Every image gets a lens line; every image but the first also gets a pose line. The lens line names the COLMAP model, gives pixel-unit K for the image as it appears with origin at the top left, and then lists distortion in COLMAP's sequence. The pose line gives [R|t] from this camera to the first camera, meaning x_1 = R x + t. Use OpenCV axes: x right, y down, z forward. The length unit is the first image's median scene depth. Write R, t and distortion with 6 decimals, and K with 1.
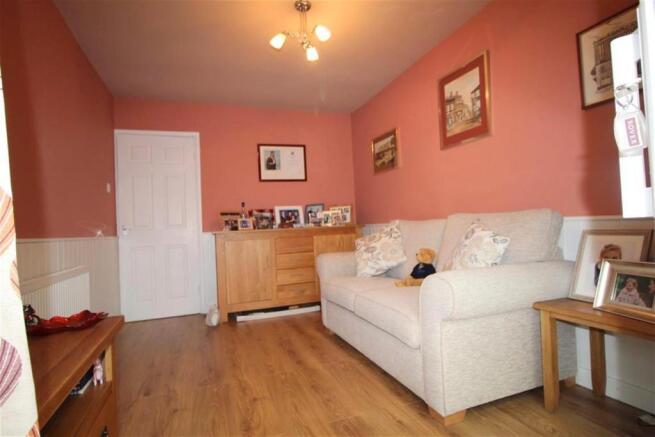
lens RADIAL K [[346.8, 0, 329.1], [0, 346.8, 224.0], [0, 0, 1]] dist [-0.001106, -0.000622]
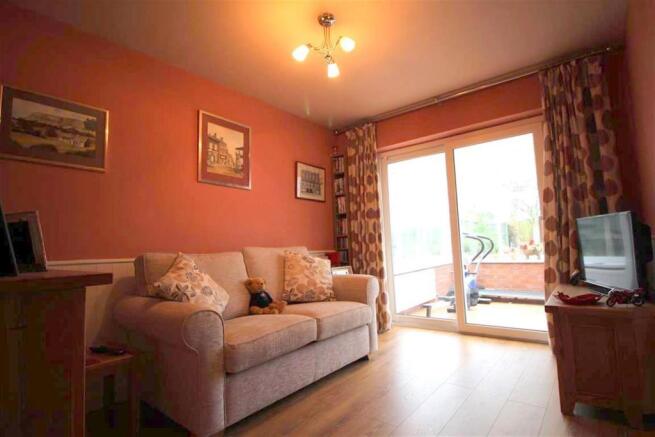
lens RADIAL K [[346.8, 0, 329.1], [0, 346.8, 224.0], [0, 0, 1]] dist [-0.001106, -0.000622]
pose [[-0.528496, 0.130318, 0.838874, -0.737719], [0.063857, 0.991450, -0.113790, 0.041643], [-0.846531, -0.006569, -0.532299, 1.356095]]
